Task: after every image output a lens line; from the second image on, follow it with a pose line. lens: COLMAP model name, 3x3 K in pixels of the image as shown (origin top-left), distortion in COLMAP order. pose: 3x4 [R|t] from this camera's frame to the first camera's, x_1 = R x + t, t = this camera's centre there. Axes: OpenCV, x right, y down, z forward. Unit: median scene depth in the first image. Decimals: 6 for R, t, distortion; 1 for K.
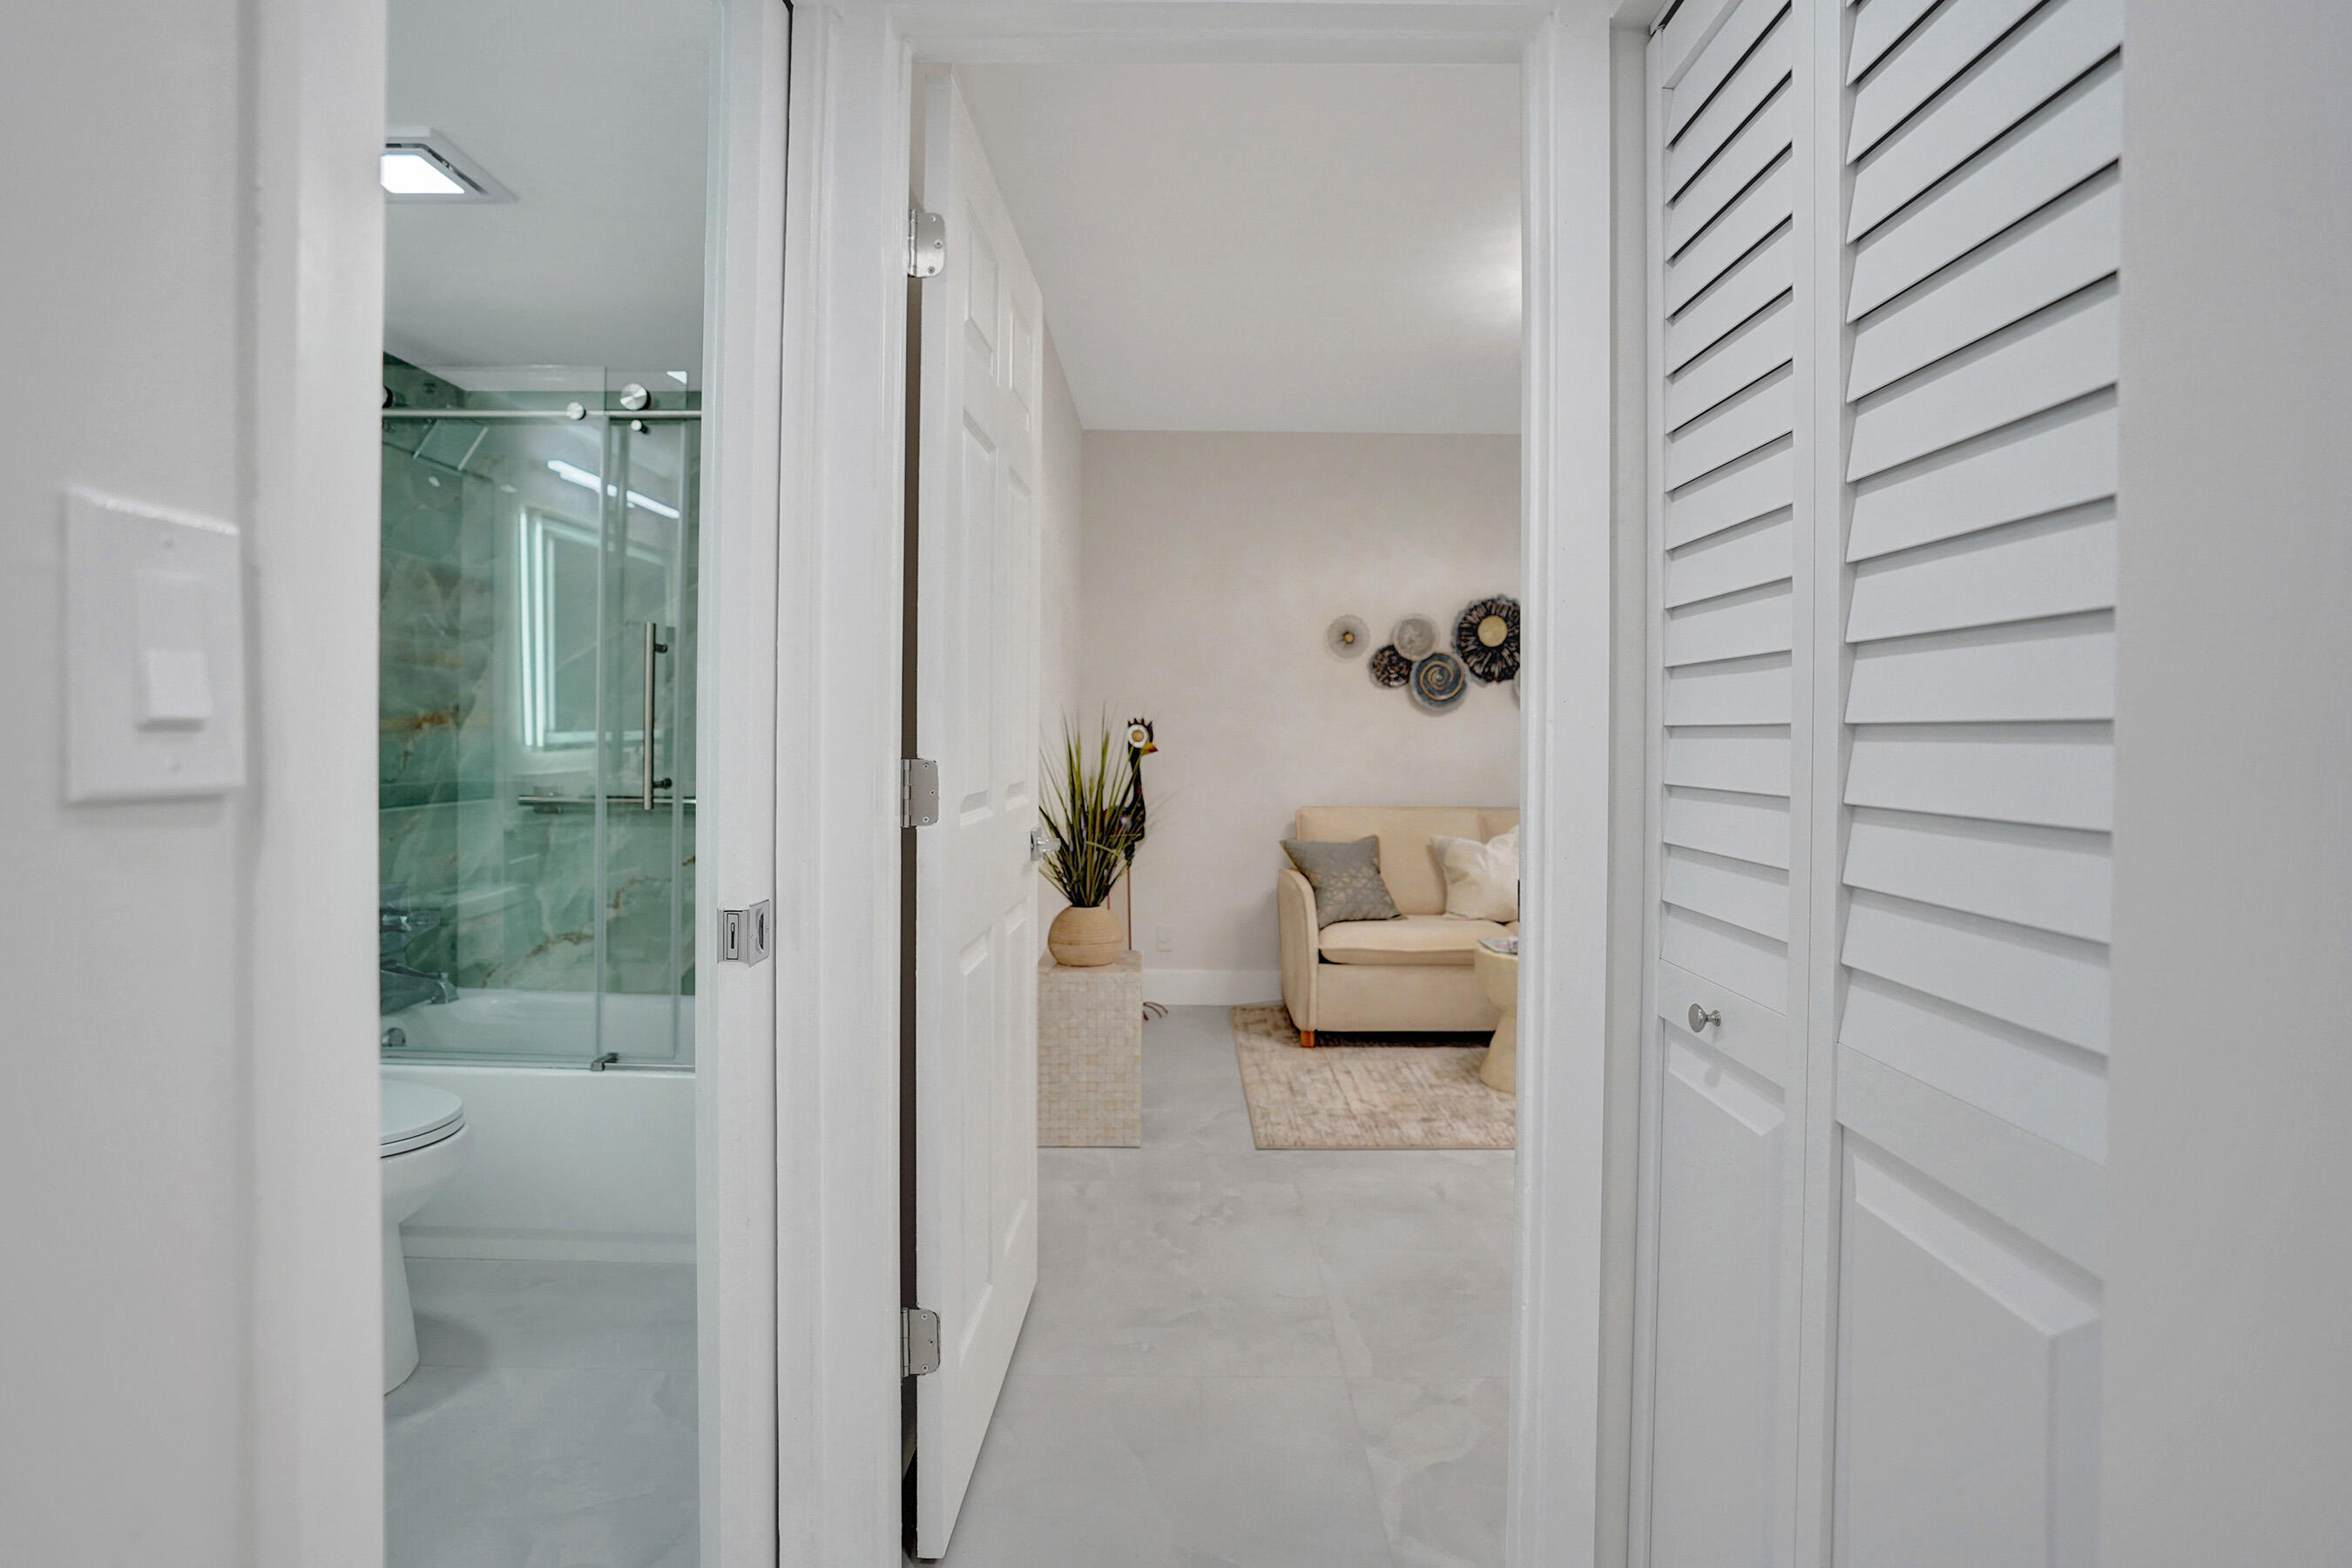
lens RADIAL K [[1130.6, 0, 1178.3], [0, 1130.6, 730.3], [0, 0, 1]] dist [-0.033132, 0.000753]
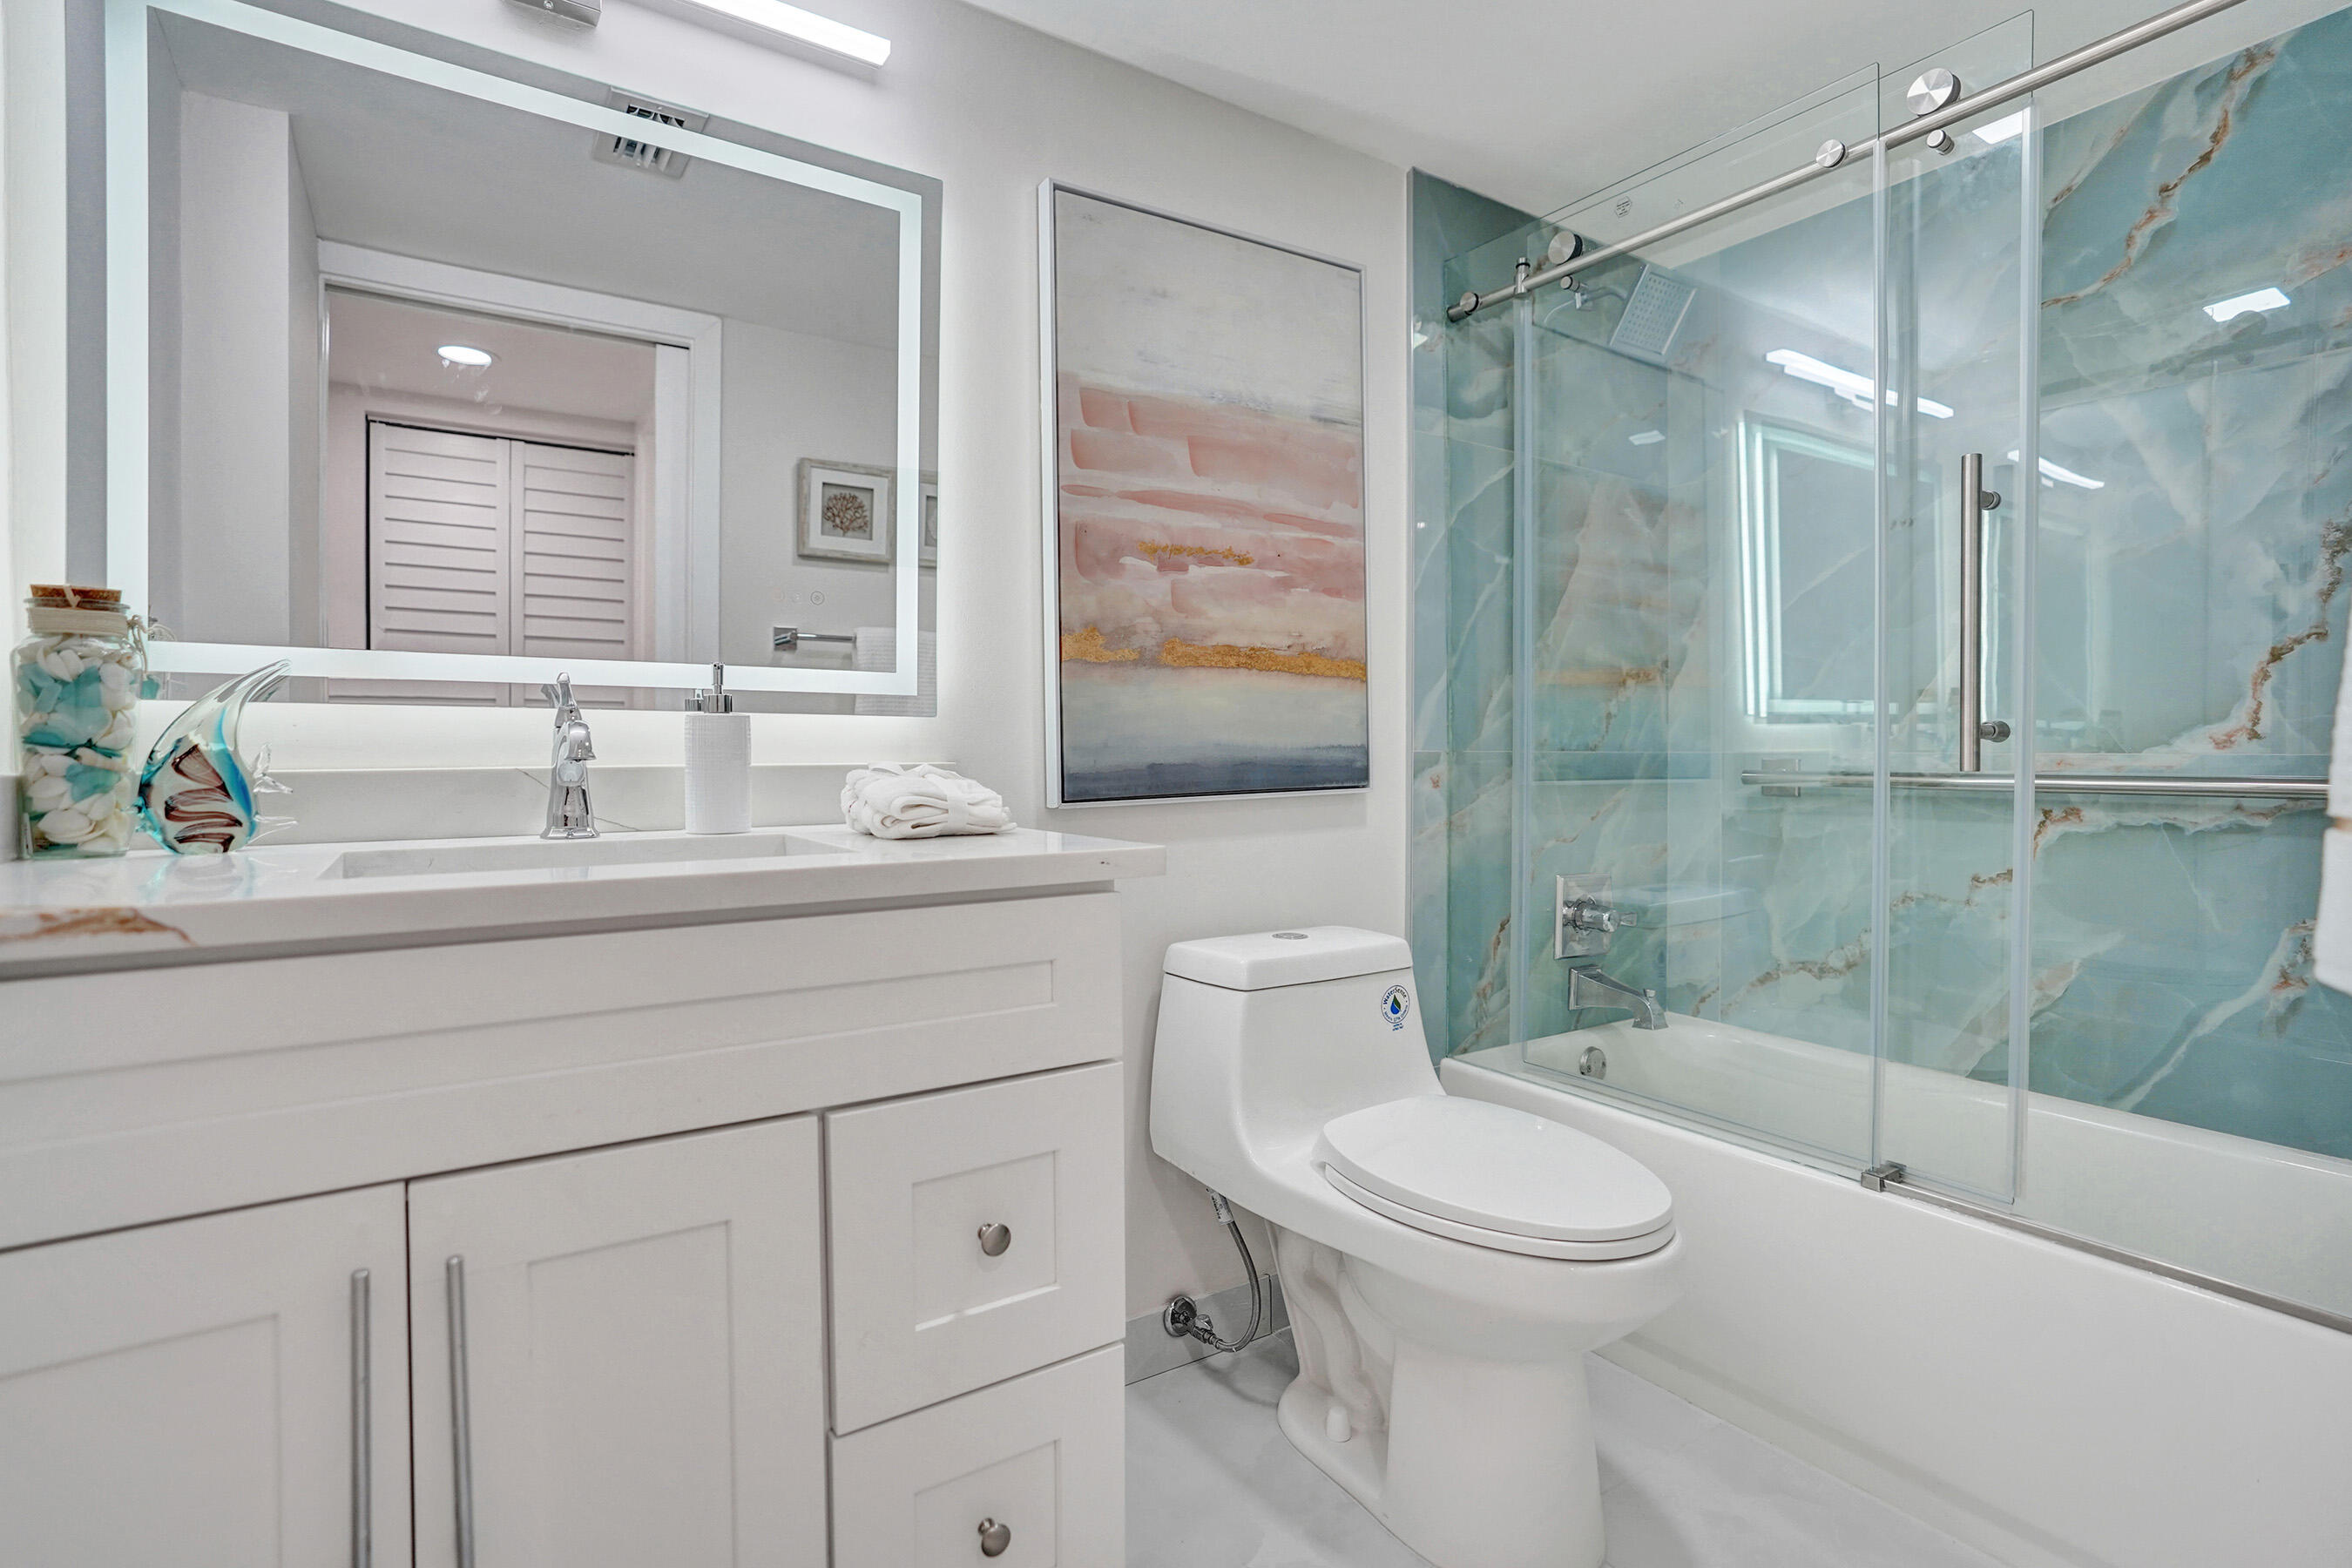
lens RADIAL K [[1094.2, 0, 1188.4], [0, 1094.2, 756.8], [0, 0, 1]] dist [-0.031771, 0.001272]
pose [[0.554561, -0.005503, -0.832125, -0.184492], [0.001045, 0.999982, -0.005917, 0.052466], [0.832142, 0.002412, 0.554557, 0.276960]]
